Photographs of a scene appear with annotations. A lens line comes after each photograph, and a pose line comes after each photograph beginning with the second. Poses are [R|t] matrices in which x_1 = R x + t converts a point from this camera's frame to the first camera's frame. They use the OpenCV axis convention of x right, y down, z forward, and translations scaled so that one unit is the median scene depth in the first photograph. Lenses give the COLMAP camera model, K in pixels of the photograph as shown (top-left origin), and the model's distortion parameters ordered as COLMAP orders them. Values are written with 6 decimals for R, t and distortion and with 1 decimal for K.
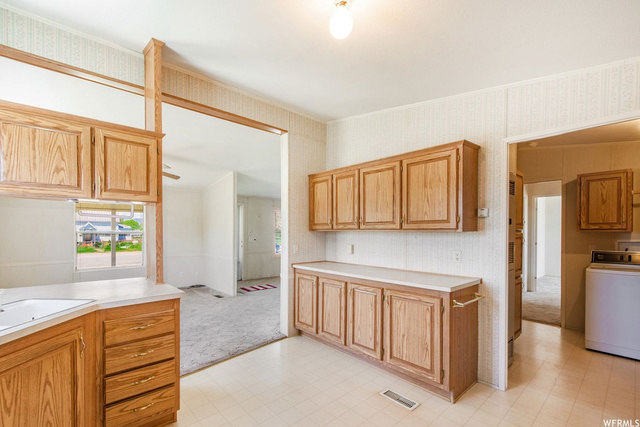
lens RADIAL K [[286.6, 0, 325.3], [0, 286.6, 229.1], [0, 0, 1]] dist [0.000679, -0.000944]
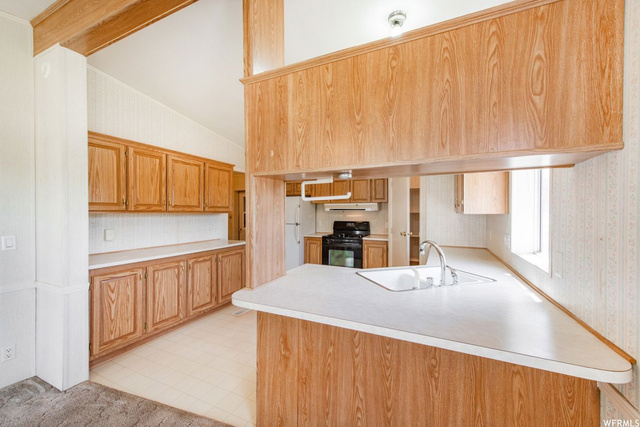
lens RADIAL K [[243.6, 0, 323.6], [0, 243.6, 212.3], [0, 0, 1]] dist [0.017190, -0.000046]
pose [[-0.383862, -0.002742, 0.923386, -1.026806], [-0.006985, 0.999976, 0.000066, -0.001018], [-0.923364, -0.006425, -0.383872, 0.895251]]
